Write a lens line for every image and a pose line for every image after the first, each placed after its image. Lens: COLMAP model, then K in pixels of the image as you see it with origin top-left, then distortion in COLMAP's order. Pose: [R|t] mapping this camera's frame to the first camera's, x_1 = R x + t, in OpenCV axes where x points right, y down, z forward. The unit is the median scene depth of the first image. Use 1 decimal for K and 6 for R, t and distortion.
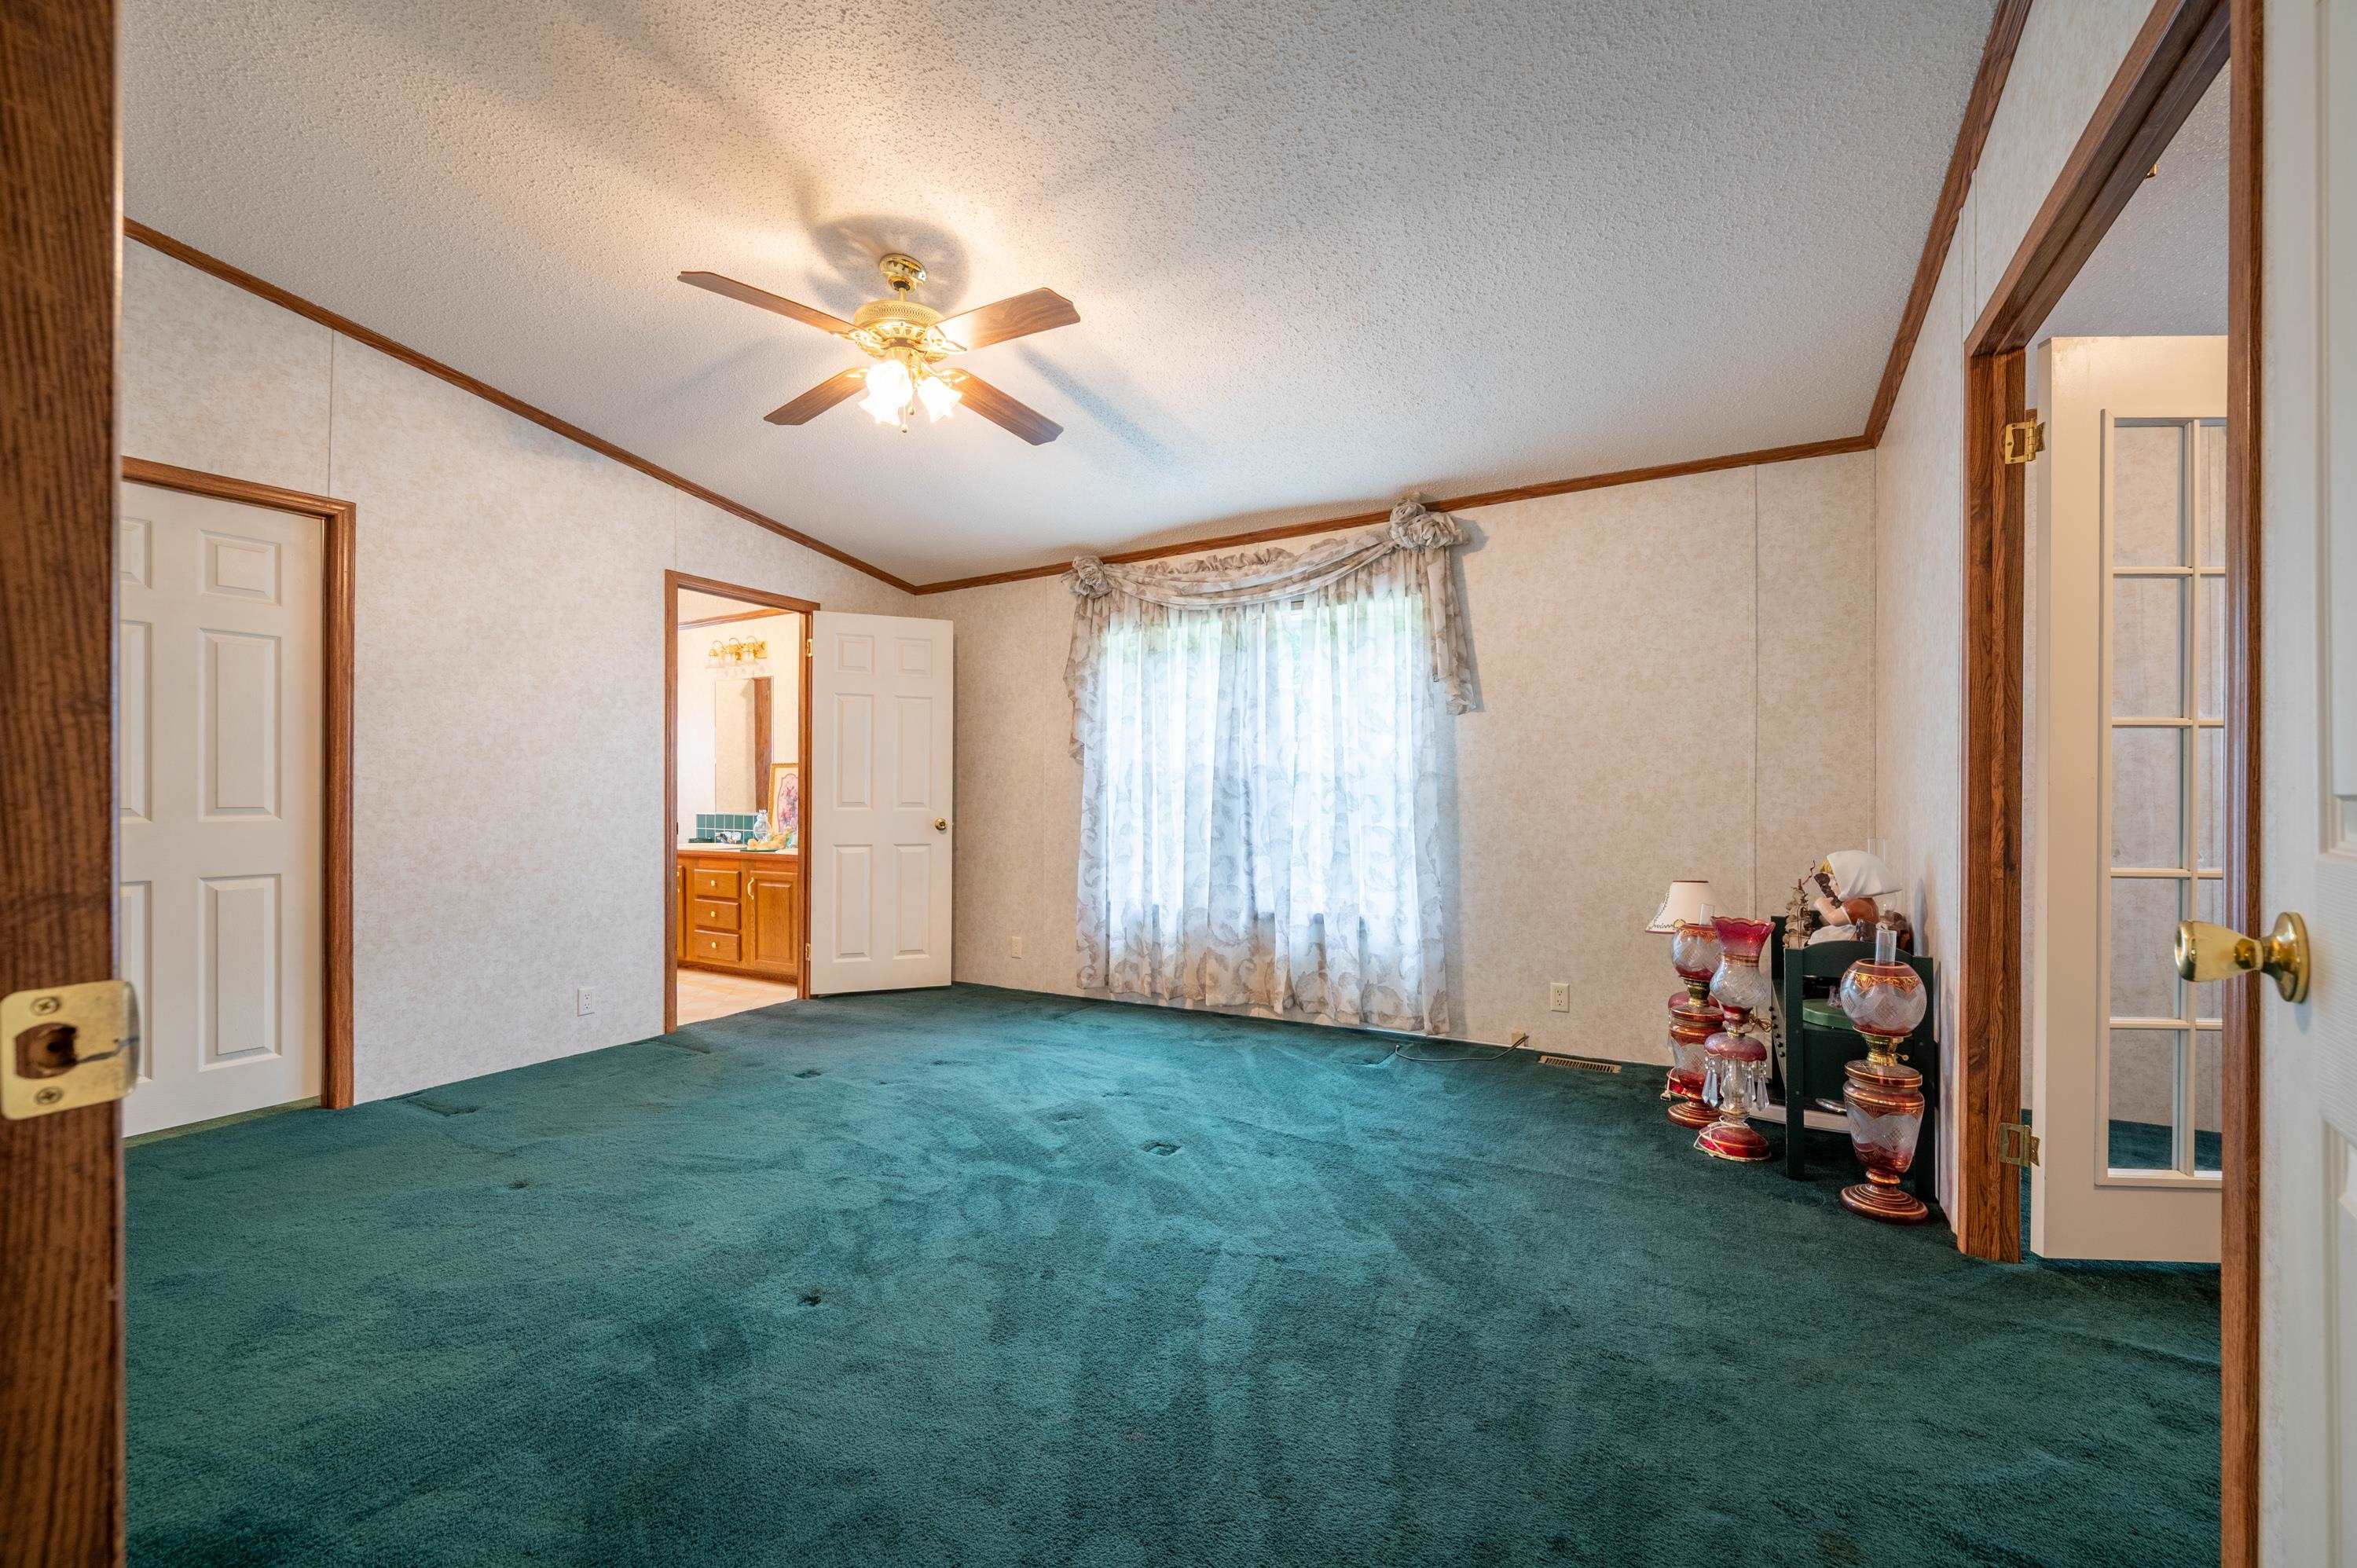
lens RADIAL K [[930.2, 0, 1173.6], [0, 930.2, 793.7], [0, 0, 1]] dist [-0.002428, 0.000955]
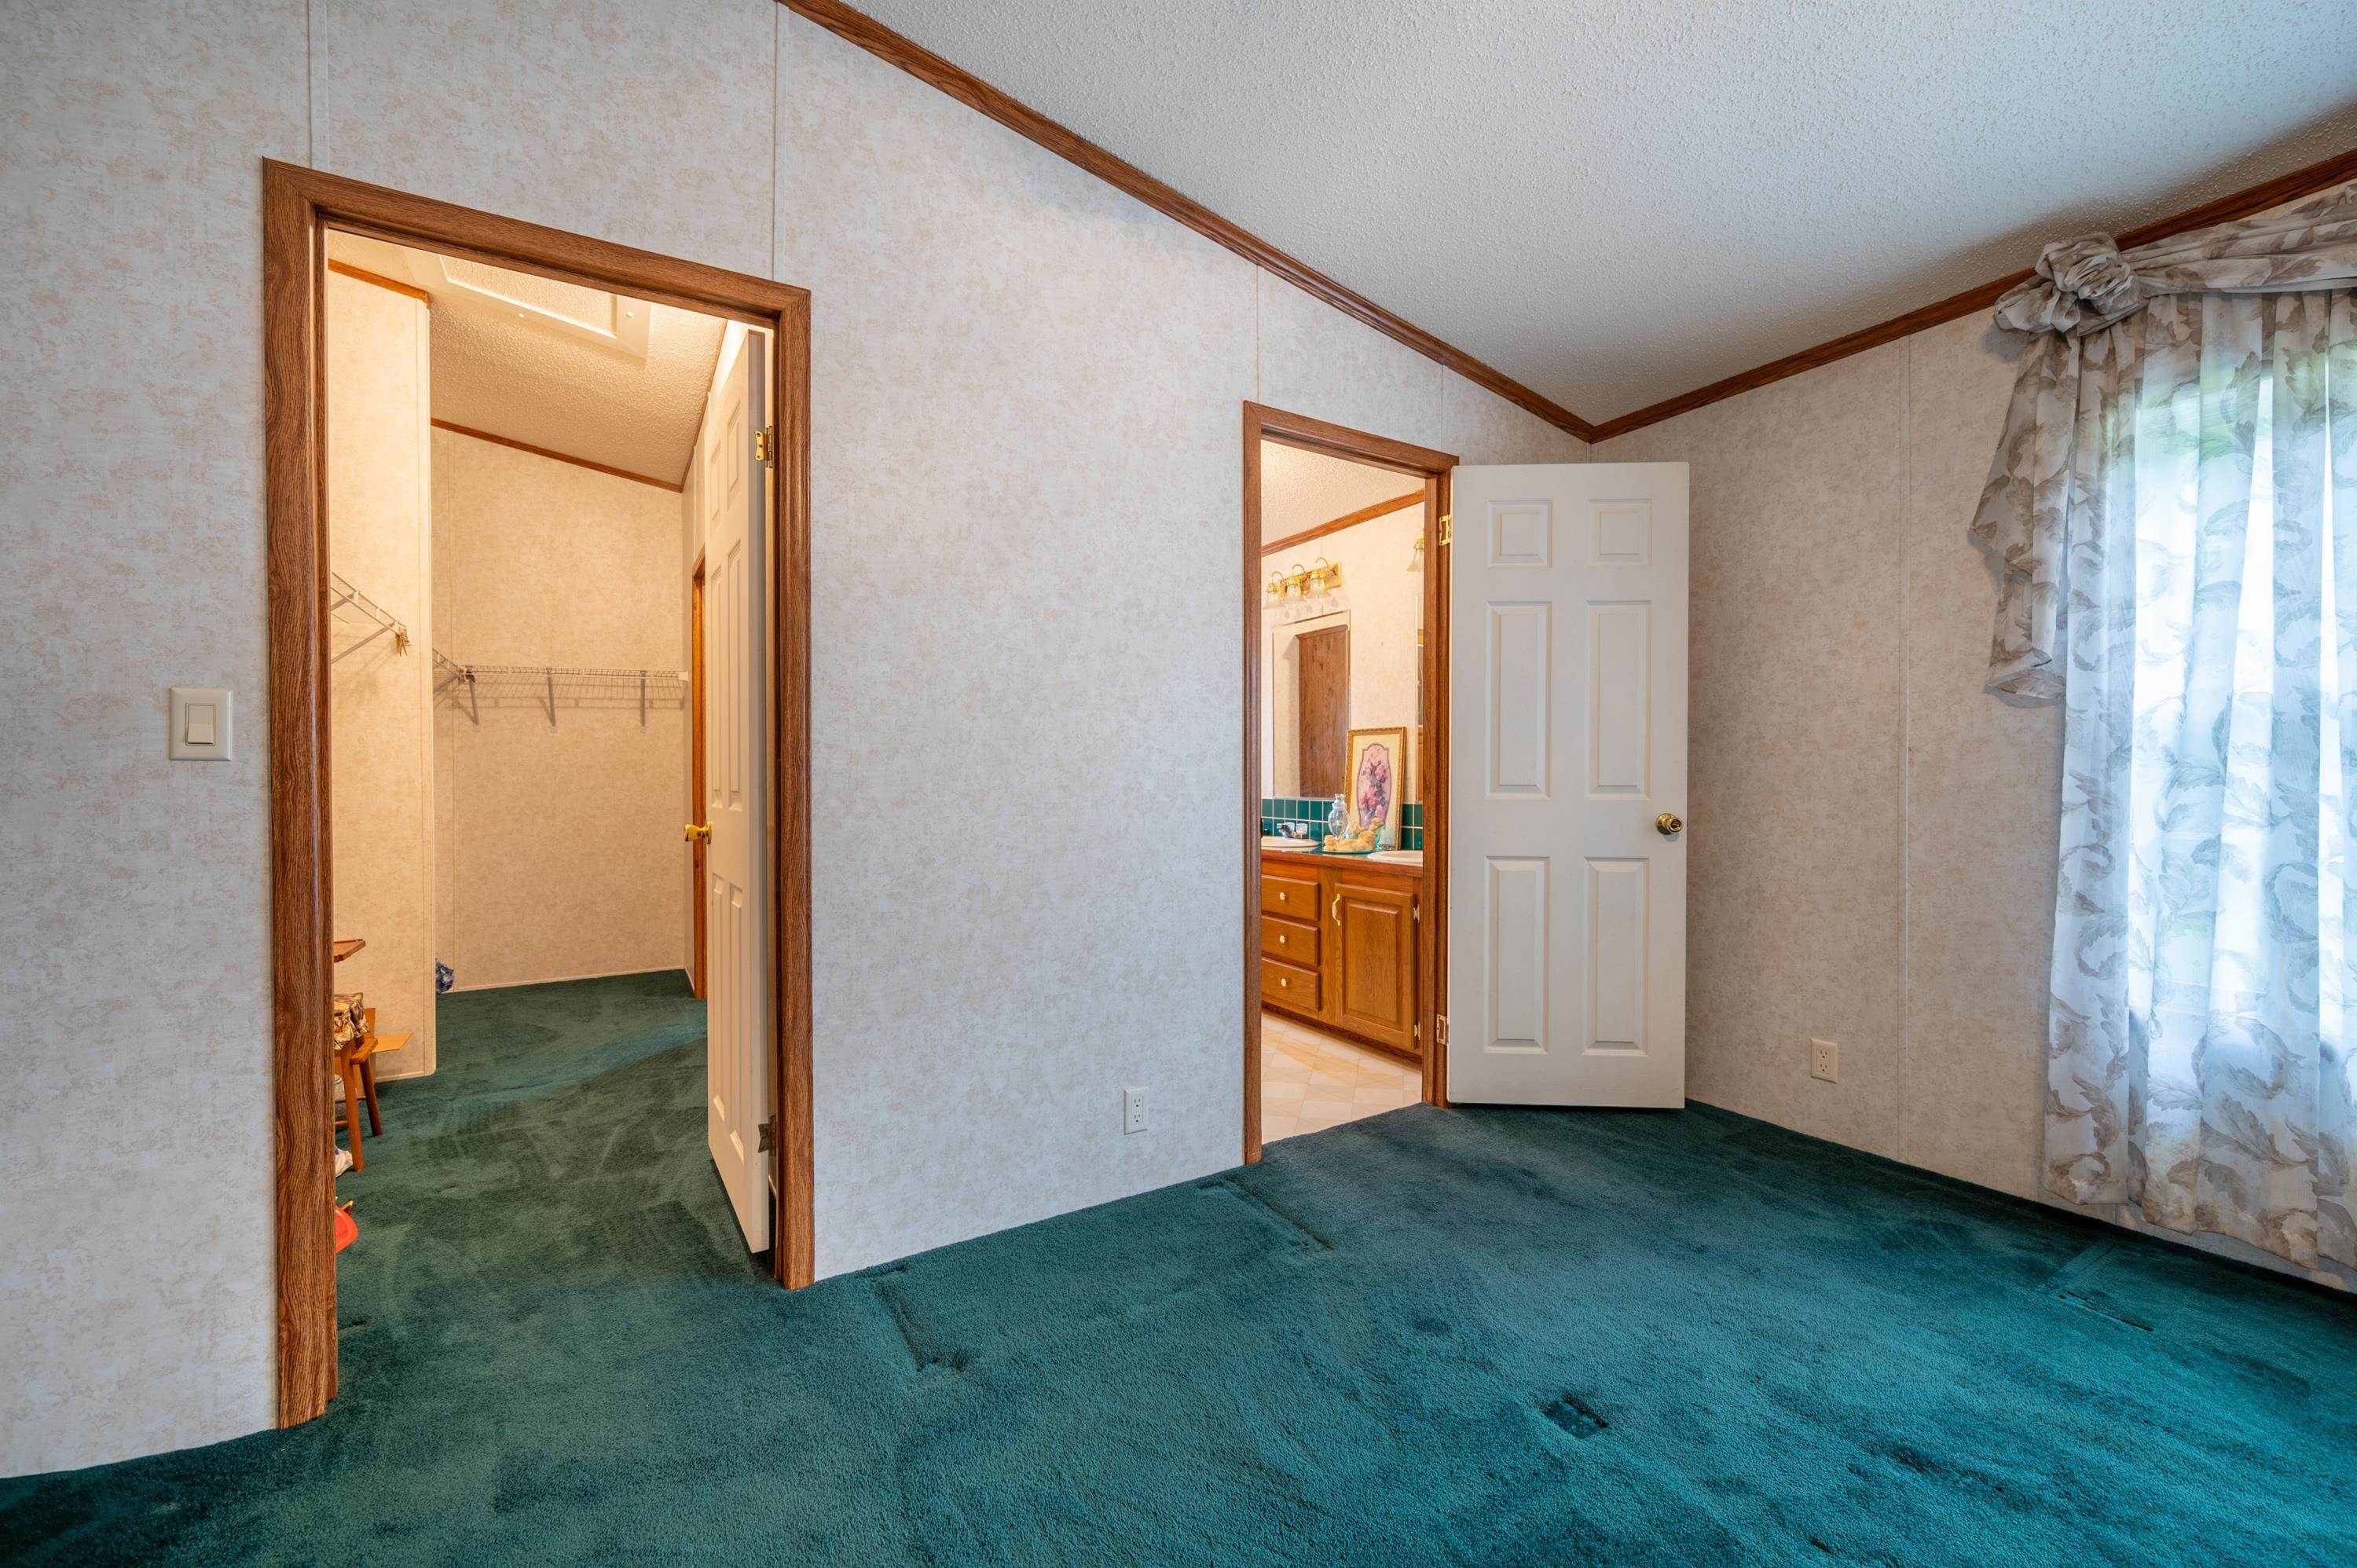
lens RADIAL K [[930.2, 0, 1191.2], [0, 930.2, 784.0], [0, 0, 1]] dist [-0.002428, 0.000955]
pose [[0.879511, 0.002609, -0.475871, -0.259617], [0.003041, 0.999934, 0.011103, 0.001538], [0.475868, -0.011212, 0.879445, 0.404166]]
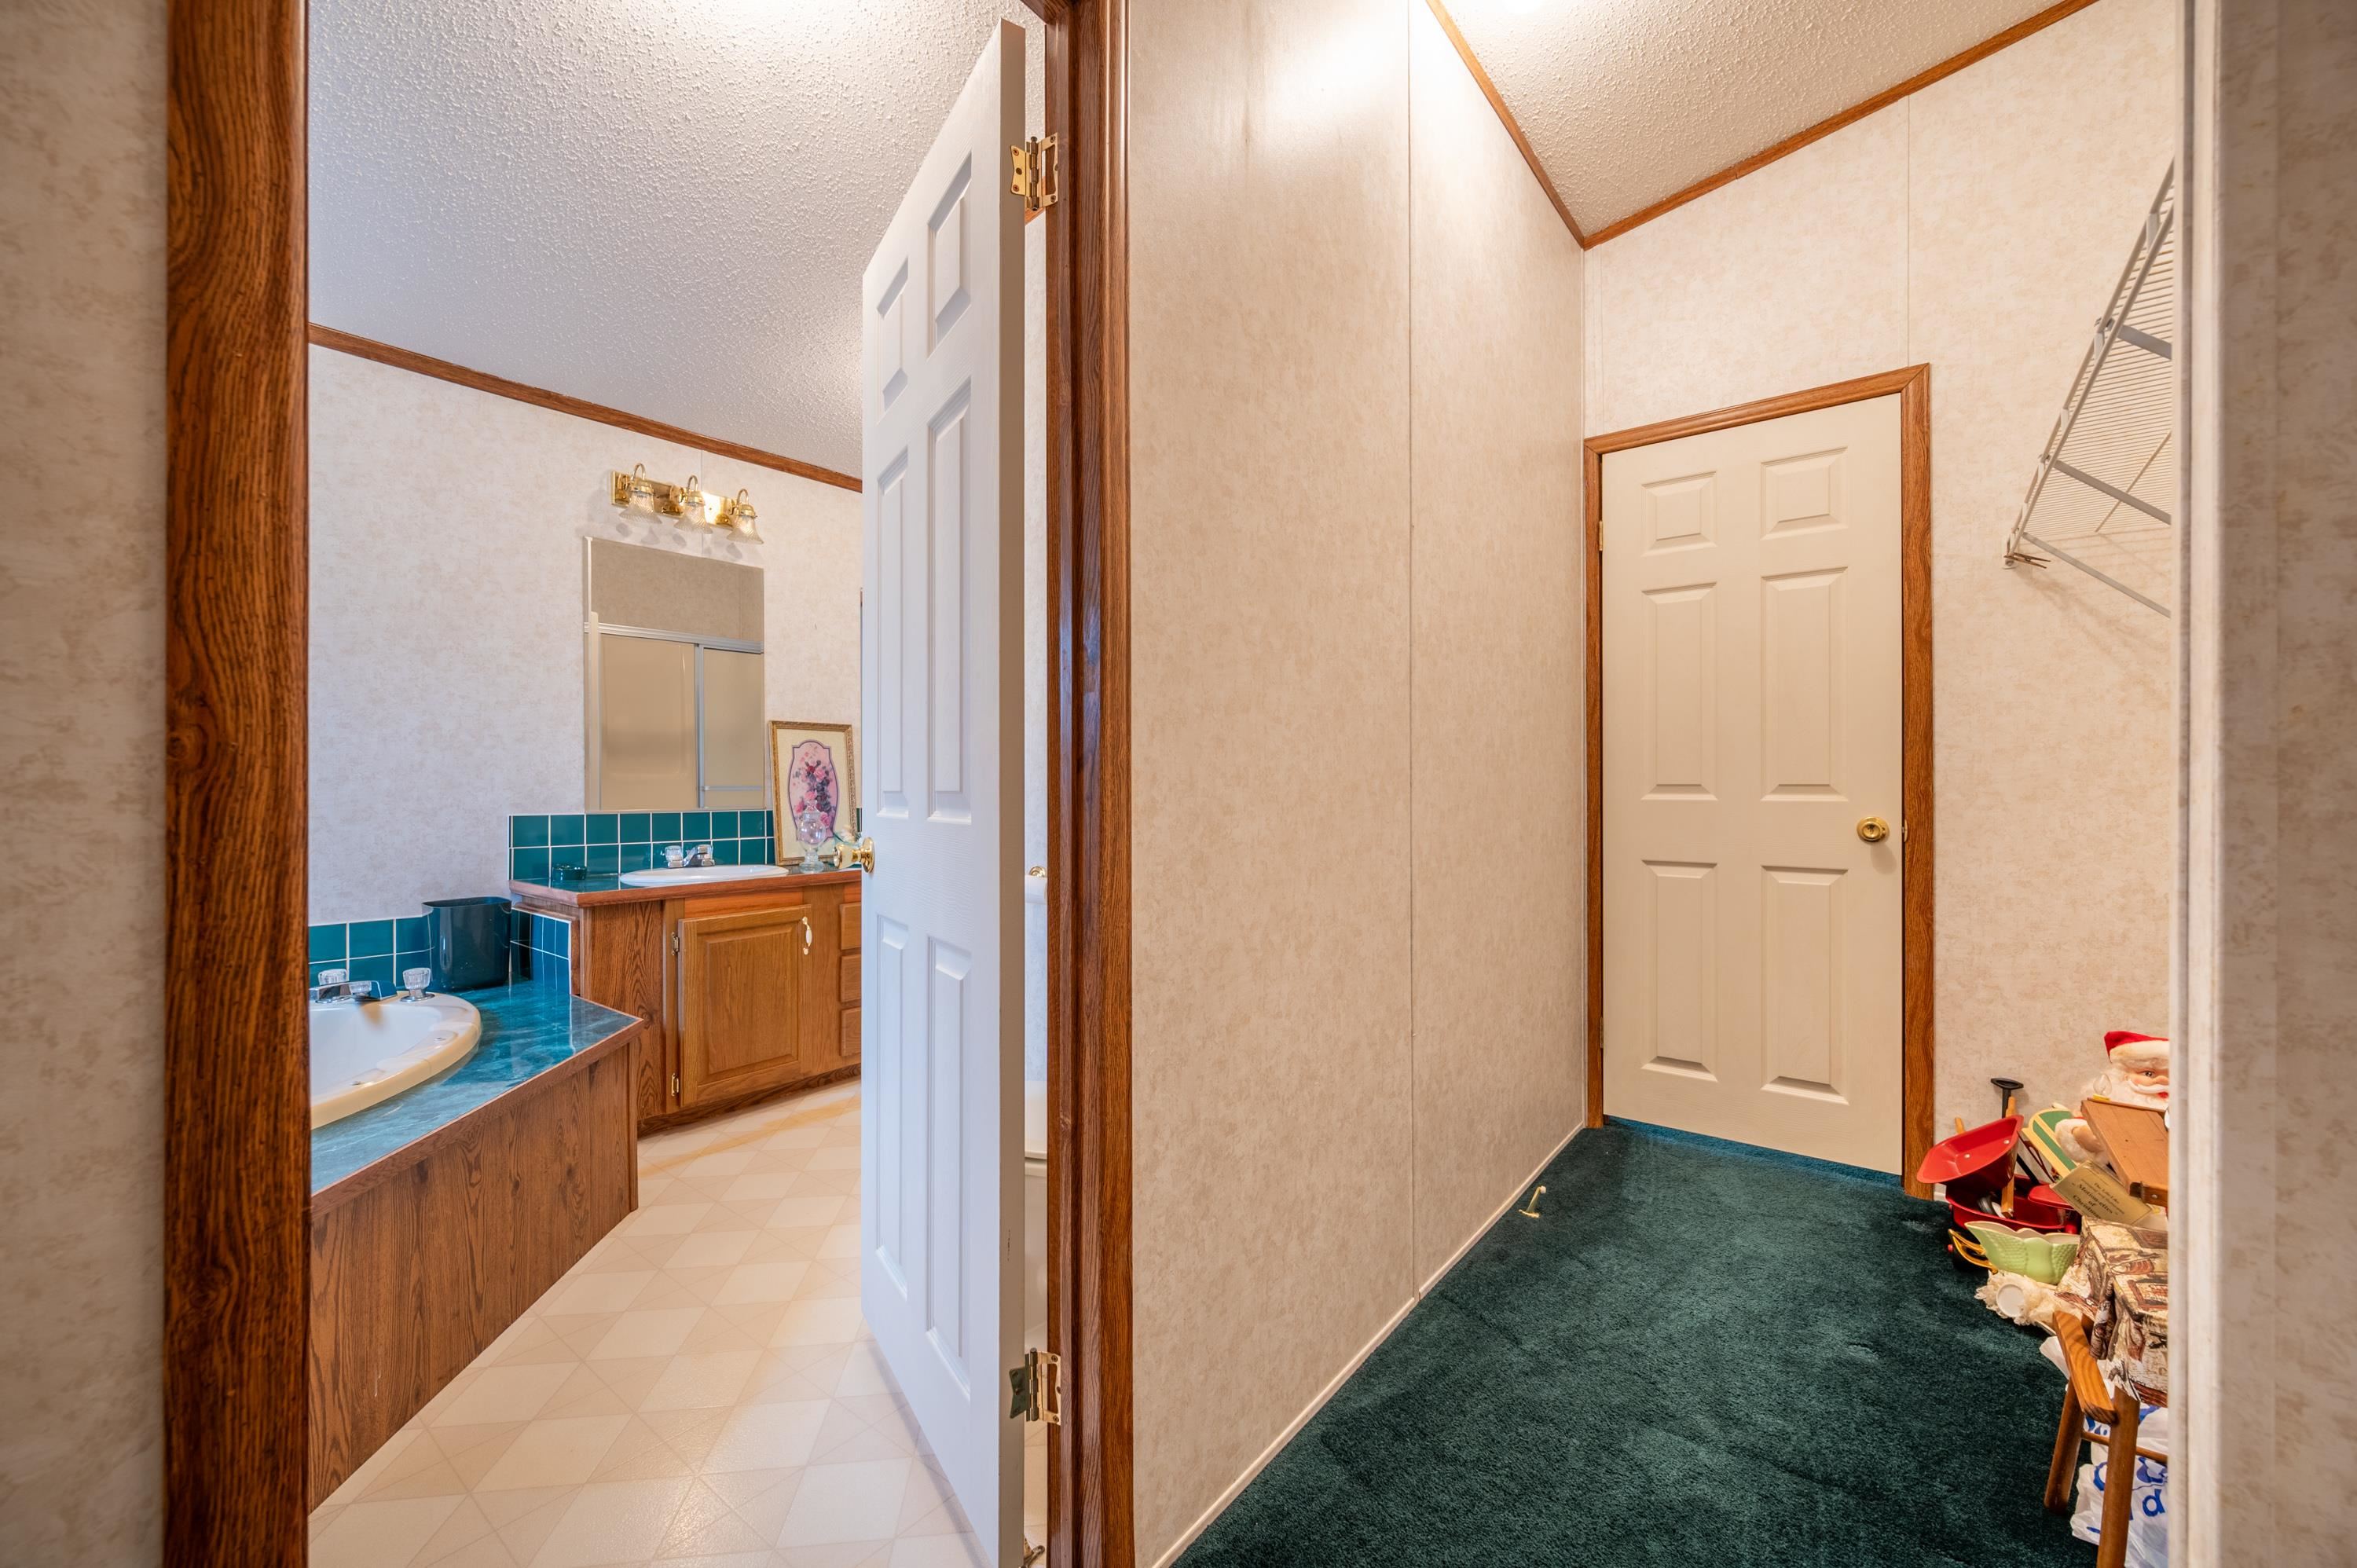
lens RADIAL K [[930.2, 0, 1173.1], [0, 930.2, 783.1], [0, 0, 1]] dist [-0.002428, 0.000955]
pose [[0.154254, 0.002356, 0.988028, -1.283124], [0.000295, 0.999997, -0.002430, 0.010463], [-0.988031, 0.000667, 0.154252, 0.877615]]
